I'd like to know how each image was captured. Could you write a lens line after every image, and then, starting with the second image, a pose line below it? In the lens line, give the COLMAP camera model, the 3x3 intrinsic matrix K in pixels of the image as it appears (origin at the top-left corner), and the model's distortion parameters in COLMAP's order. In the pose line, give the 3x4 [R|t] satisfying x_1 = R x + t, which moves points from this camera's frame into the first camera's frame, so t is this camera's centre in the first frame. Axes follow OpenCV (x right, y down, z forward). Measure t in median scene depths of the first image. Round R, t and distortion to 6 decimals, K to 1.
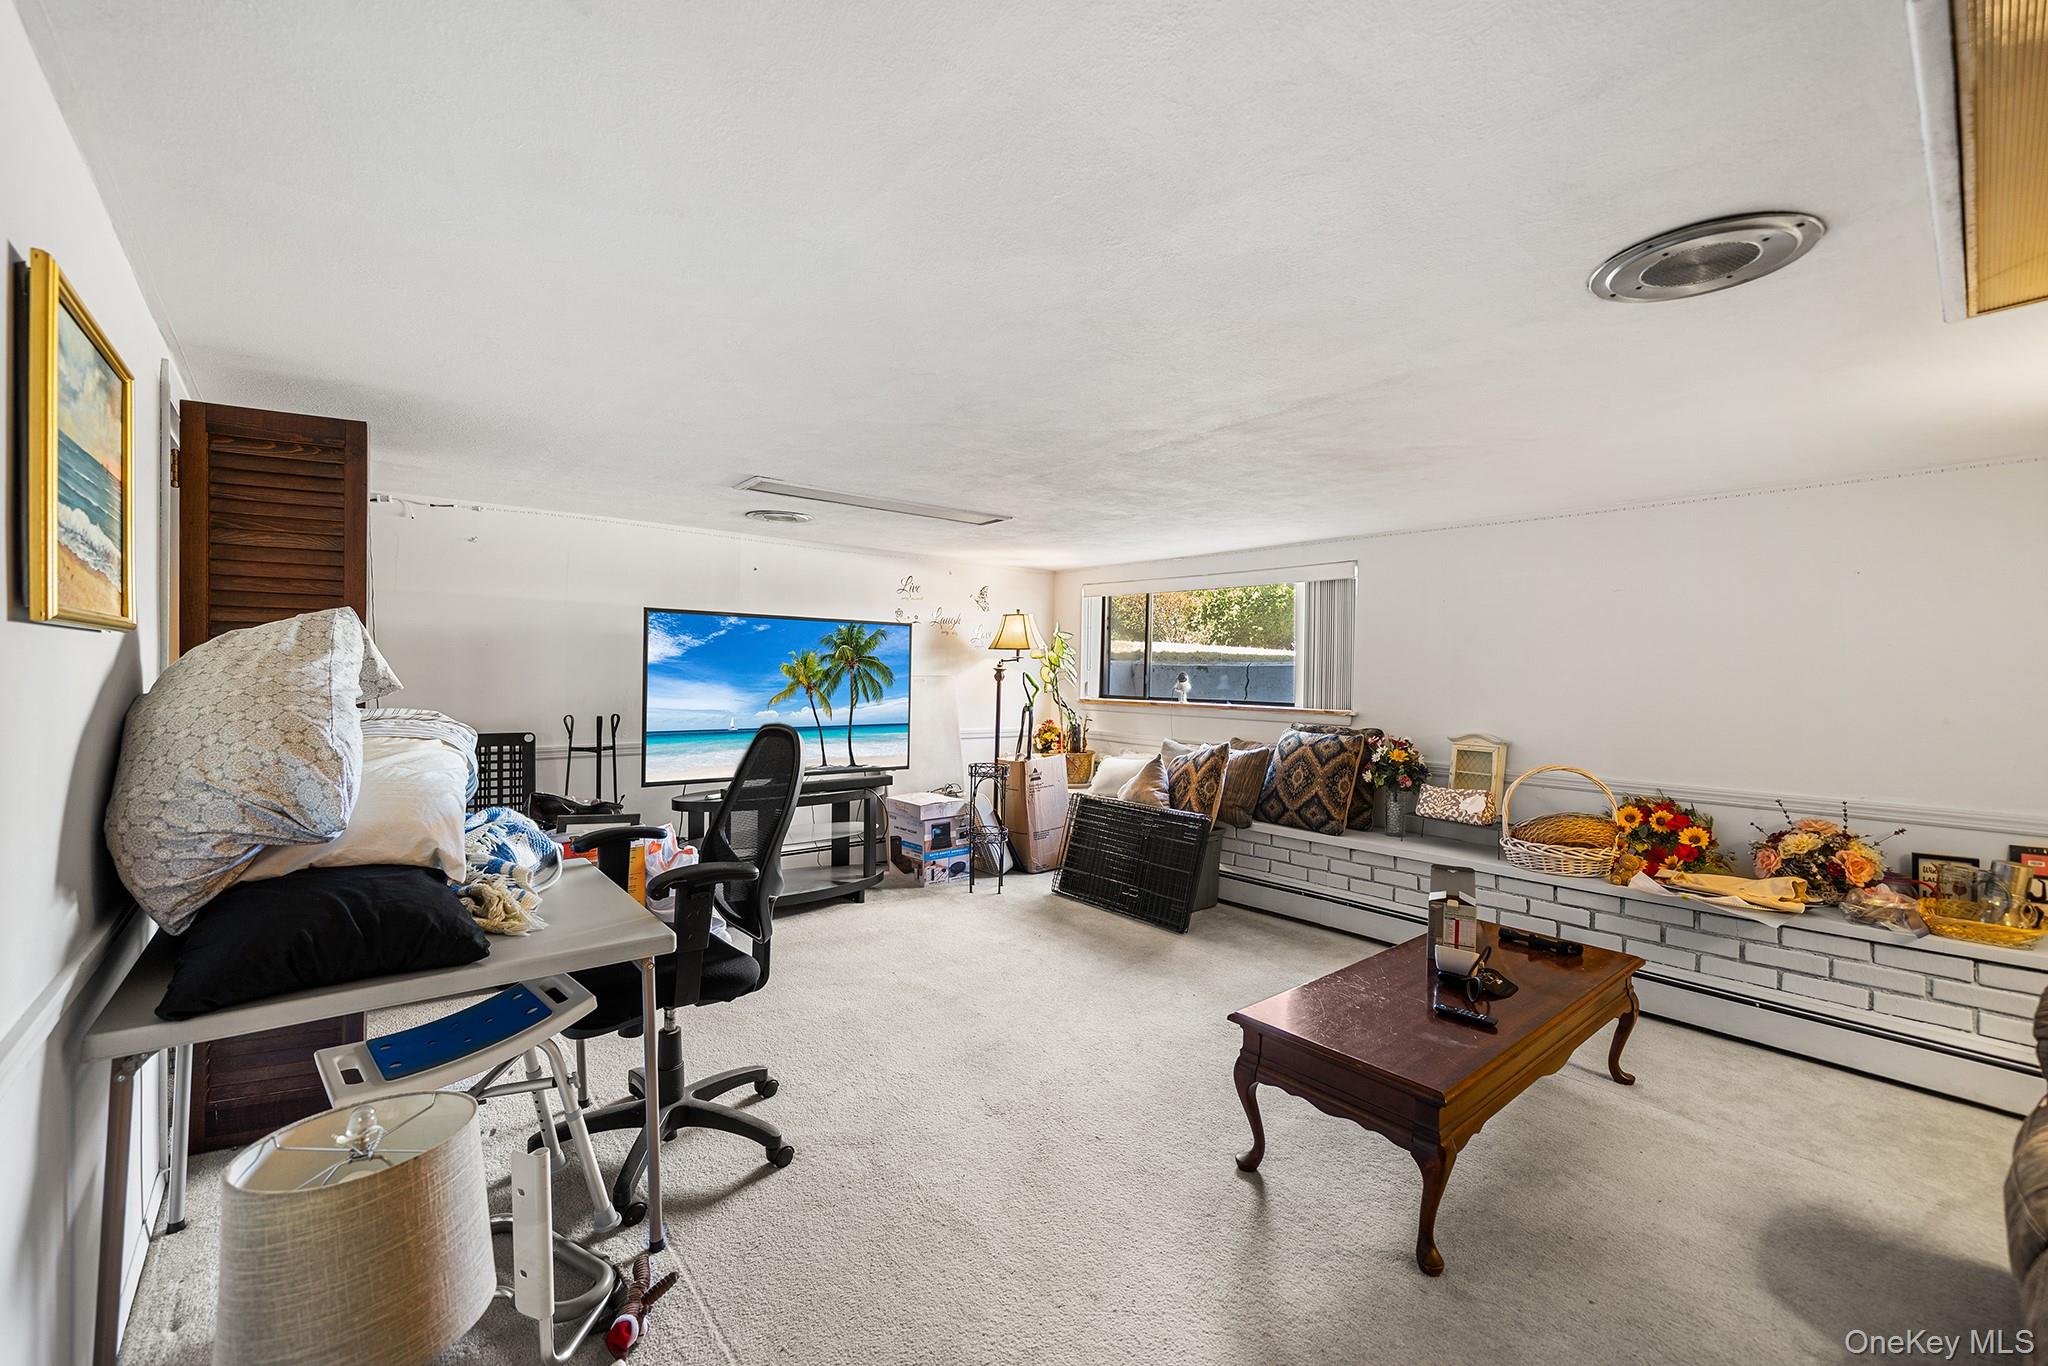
lens RADIAL K [[824.5, 0, 1020.2], [0, 824.5, 675.2], [0, 0, 1]] dist [-0.000246, -0.000072]
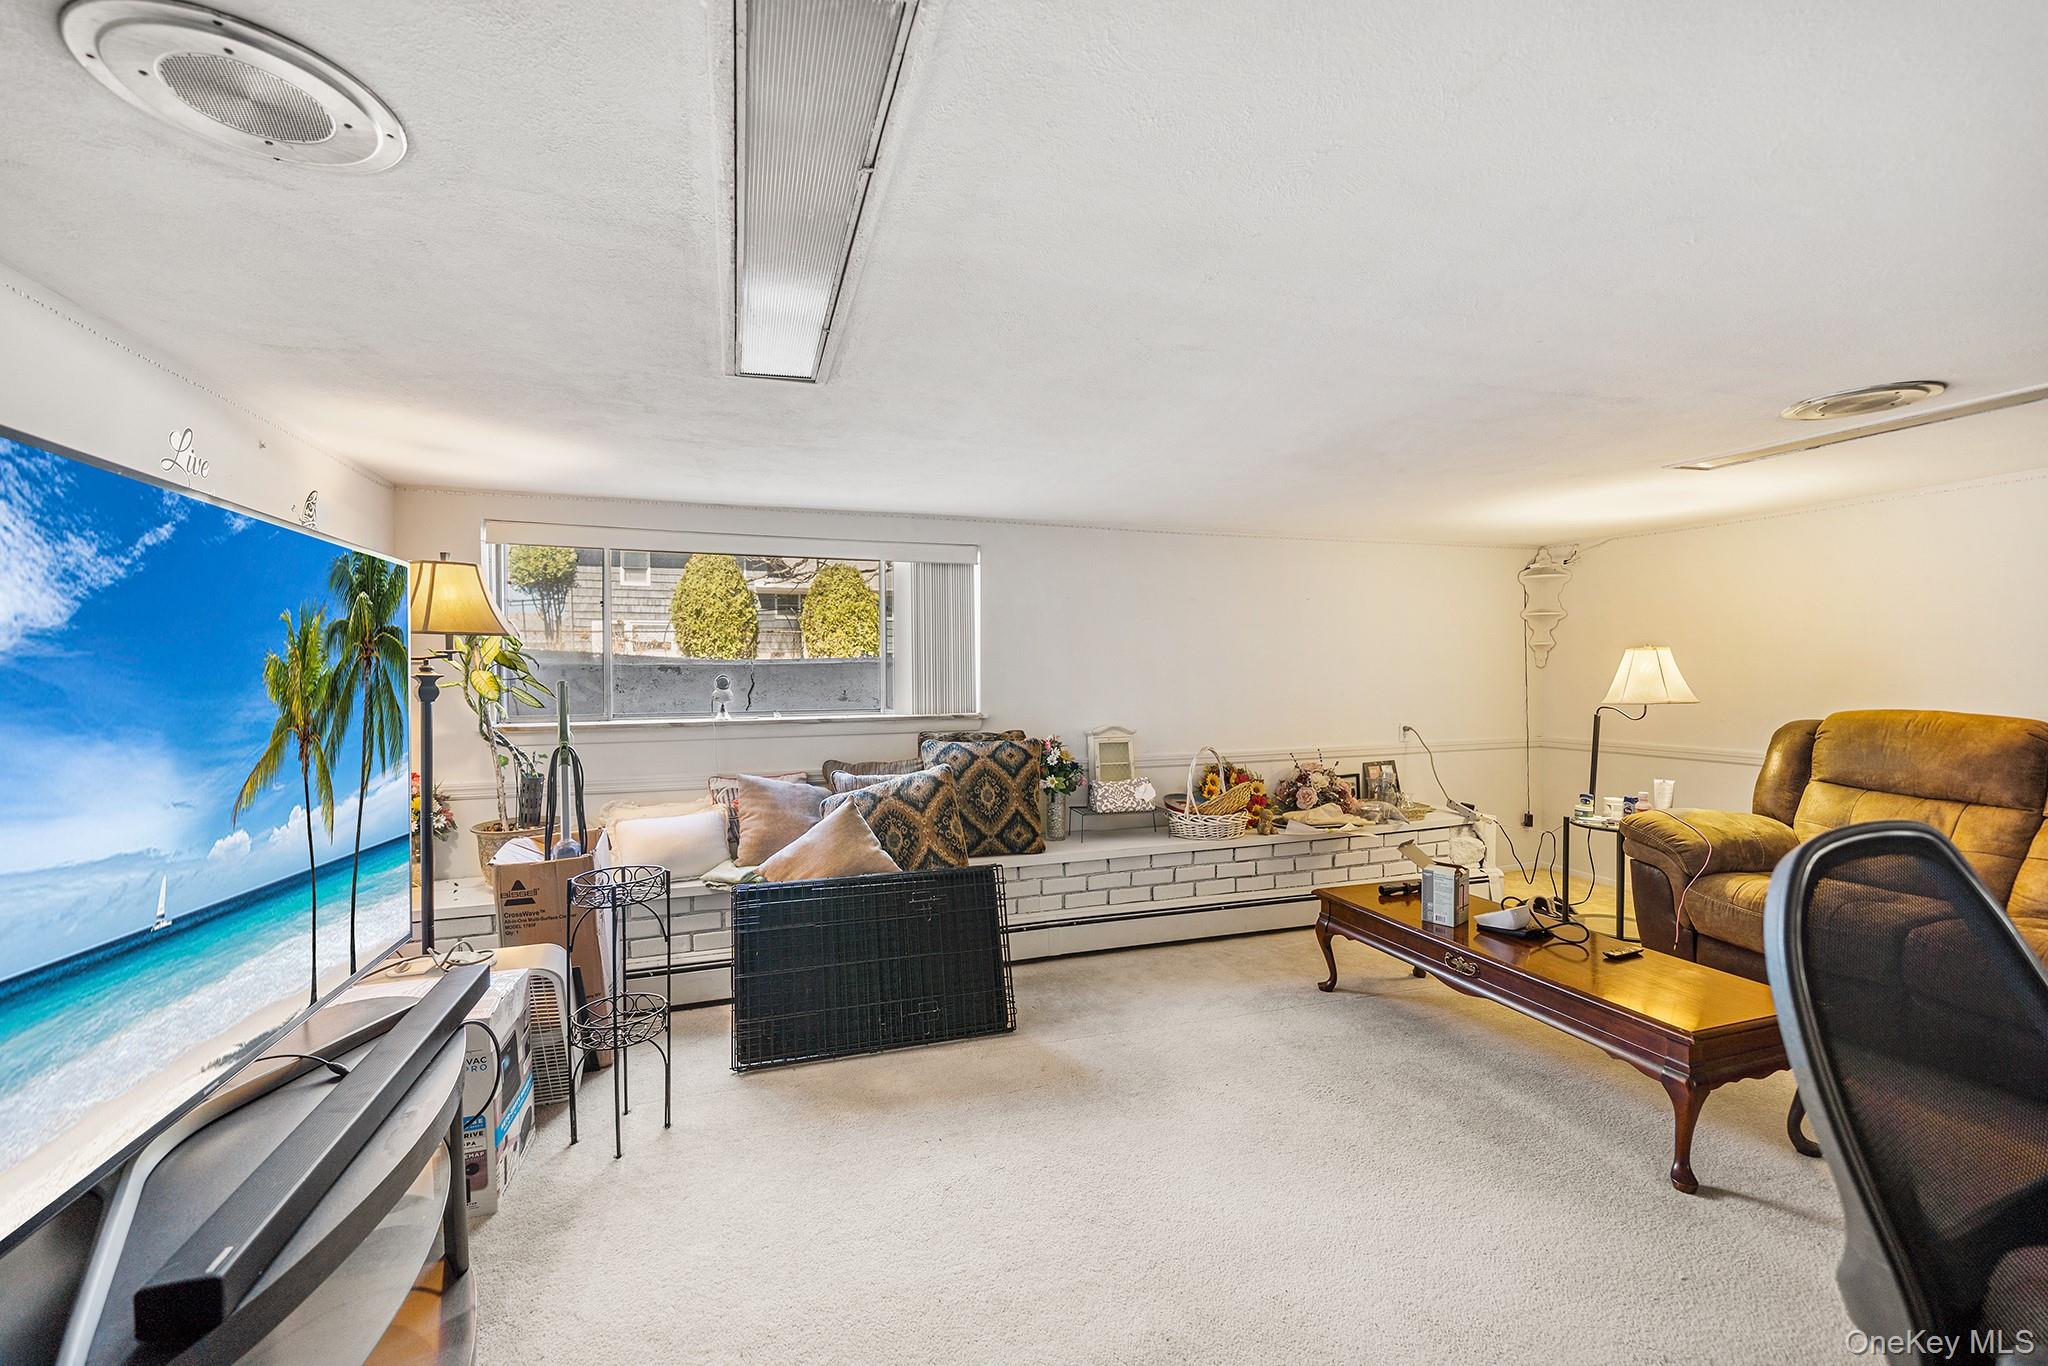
lens RADIAL K [[824.5, 0, 1019.3], [0, 824.5, 674.8], [0, 0, 1]] dist [-0.000246, -0.000072]
pose [[0.372809, -0.020799, 0.927675, -0.443149], [0.019885, 0.999698, 0.014423, -0.011367], [-0.927695, 0.013070, 0.373110, 0.676609]]
